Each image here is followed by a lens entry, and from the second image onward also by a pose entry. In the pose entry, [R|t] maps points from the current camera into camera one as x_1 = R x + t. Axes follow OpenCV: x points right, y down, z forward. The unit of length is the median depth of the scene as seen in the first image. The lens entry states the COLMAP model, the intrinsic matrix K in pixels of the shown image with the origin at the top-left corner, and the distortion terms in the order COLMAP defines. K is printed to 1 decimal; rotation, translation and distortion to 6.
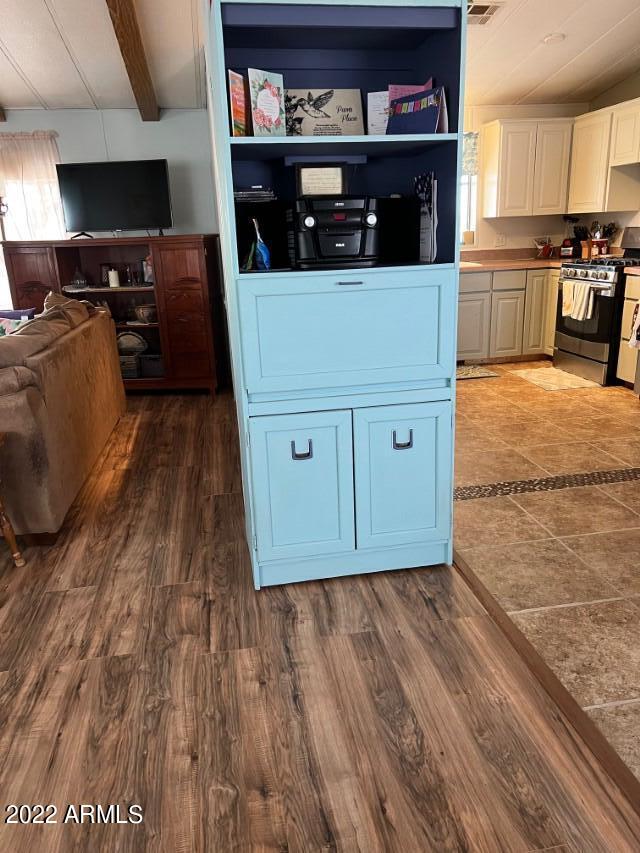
lens RADIAL K [[642.5, 0, 324.7], [0, 642.5, 424.7], [0, 0, 1]] dist [0.058435, -0.067468]
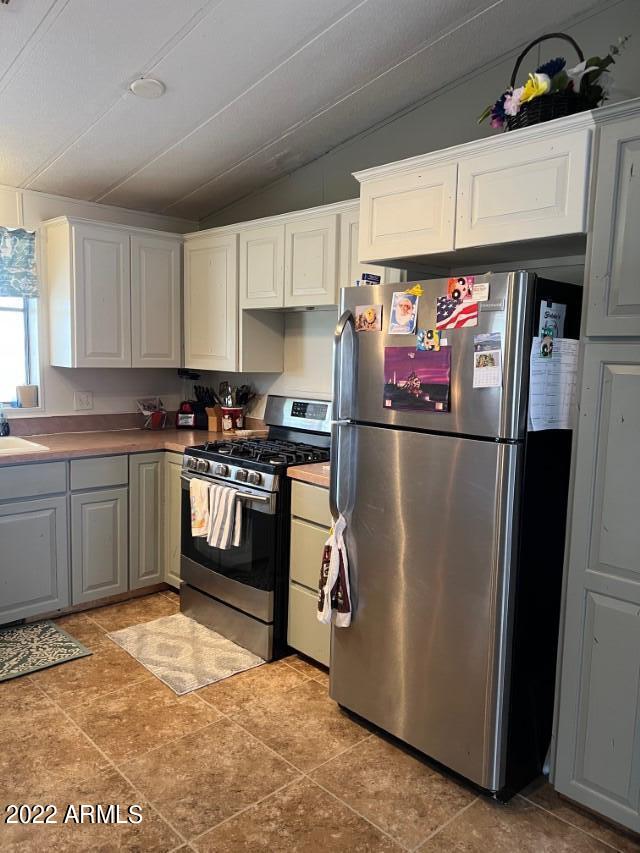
lens RADIAL K [[642.5, 0, 329.2], [0, 642.5, 426.2], [0, 0, 1]] dist [0.058435, -0.067468]
pose [[0.830566, -0.000806, 0.556920, 0.139405], [0.104963, 0.982305, -0.155114, -0.161542], [-0.546940, 0.187288, 0.815953, 0.422638]]
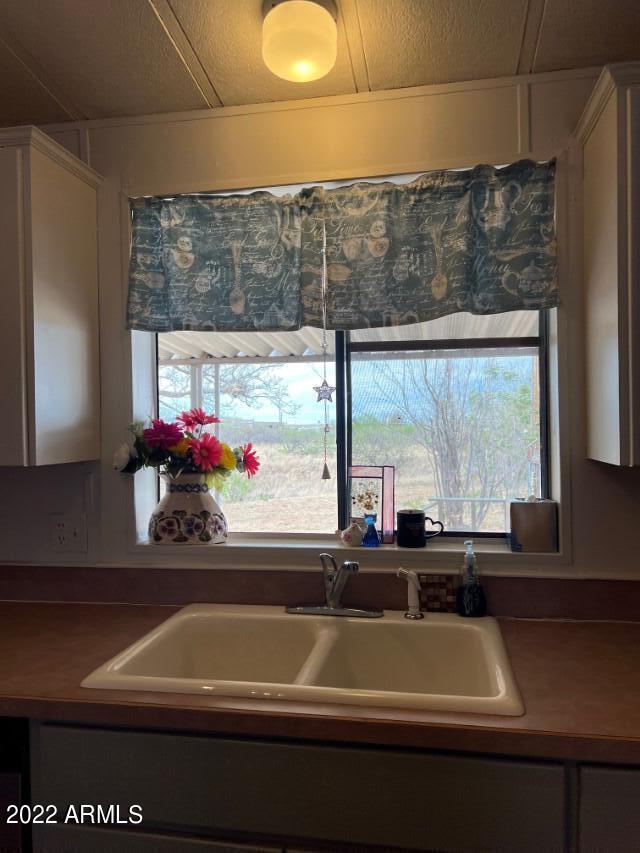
lens RADIAL K [[642.5, 0, 321.1], [0, 642.5, 426.8], [0, 0, 1]] dist [0.058435, -0.067468]
pose [[0.935906, 0.025177, -0.351350, 0.269961], [-0.121863, 0.958993, -0.255892, -0.288198], [0.330500, 0.282308, 0.900595, 0.832536]]
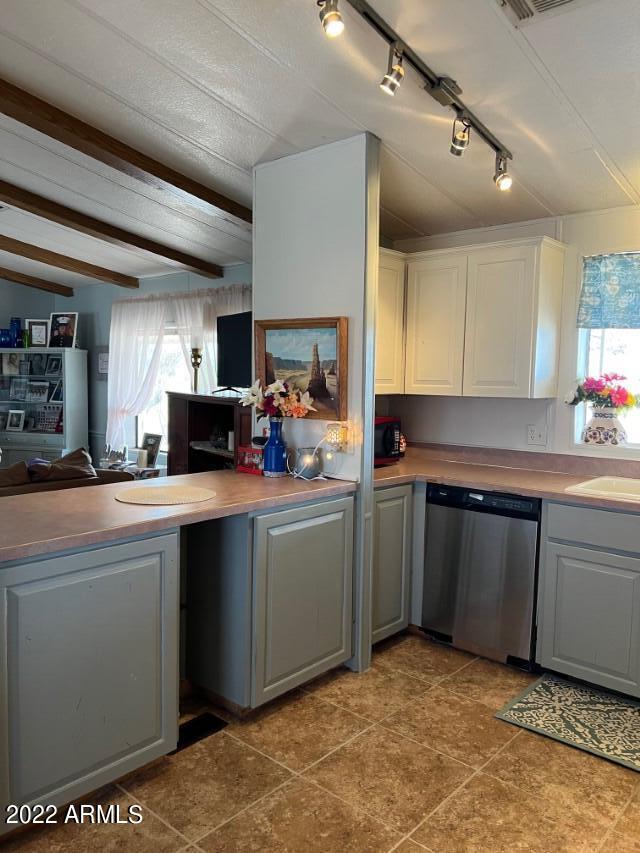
lens RADIAL K [[642.5, 0, 317.3], [0, 642.5, 425.8], [0, 0, 1]] dist [0.058435, -0.067468]
pose [[0.620717, 0.107841, -0.776583, 0.399983], [-0.267303, 0.960260, -0.080307, -0.200986], [0.737061, 0.257431, 0.624876, 0.530211]]
